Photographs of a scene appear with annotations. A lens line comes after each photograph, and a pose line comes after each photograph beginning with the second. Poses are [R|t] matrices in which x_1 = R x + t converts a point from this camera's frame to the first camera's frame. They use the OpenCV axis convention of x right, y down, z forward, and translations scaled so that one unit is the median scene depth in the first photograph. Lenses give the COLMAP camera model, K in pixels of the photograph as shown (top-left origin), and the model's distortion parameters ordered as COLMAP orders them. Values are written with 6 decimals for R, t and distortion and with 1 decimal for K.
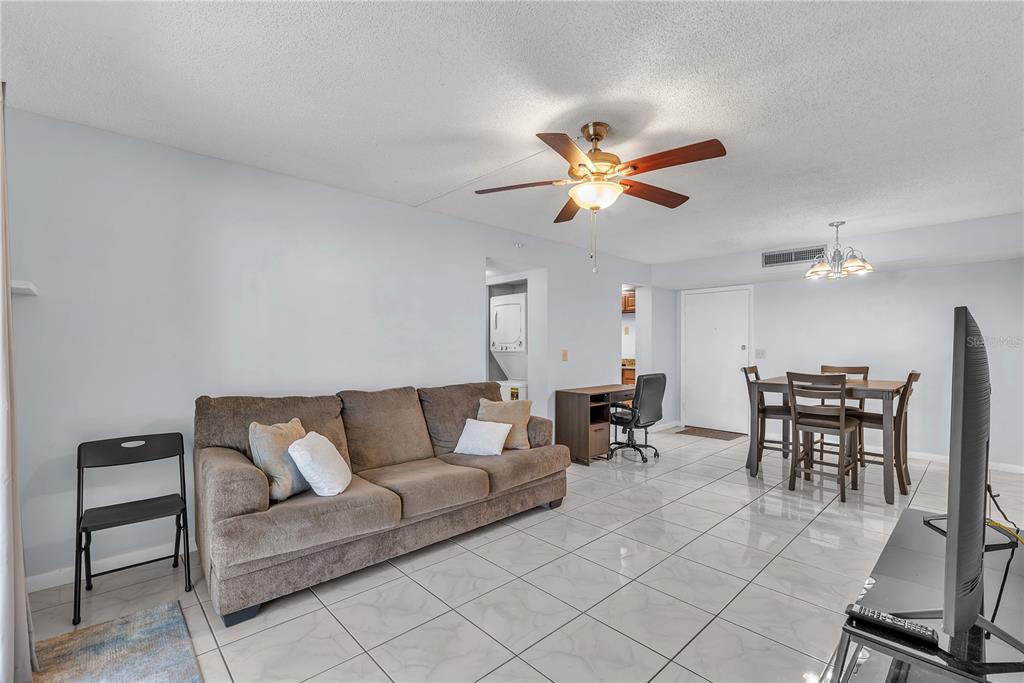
lens RADIAL K [[466.5, 0, 511.5], [0, 466.5, 347.8], [0, 0, 1]] dist [0.016508, 0.000351]
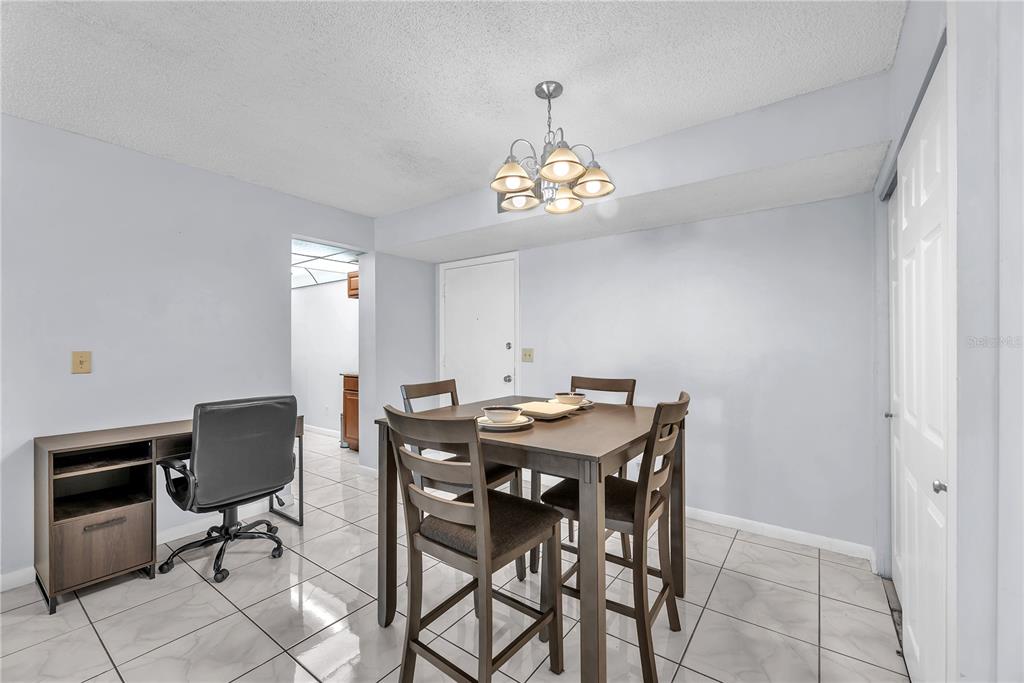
lens RADIAL K [[430.0, 0, 514.6], [0, 430.0, 344.8], [0, 0, 1]] dist [-0.001140, 0.000167]
pose [[0.984952, -0.001861, 0.172816, 0.497558], [0.002480, 0.999991, -0.003364, -0.000123], [-0.172808, 0.003742, 0.984948, 0.489269]]
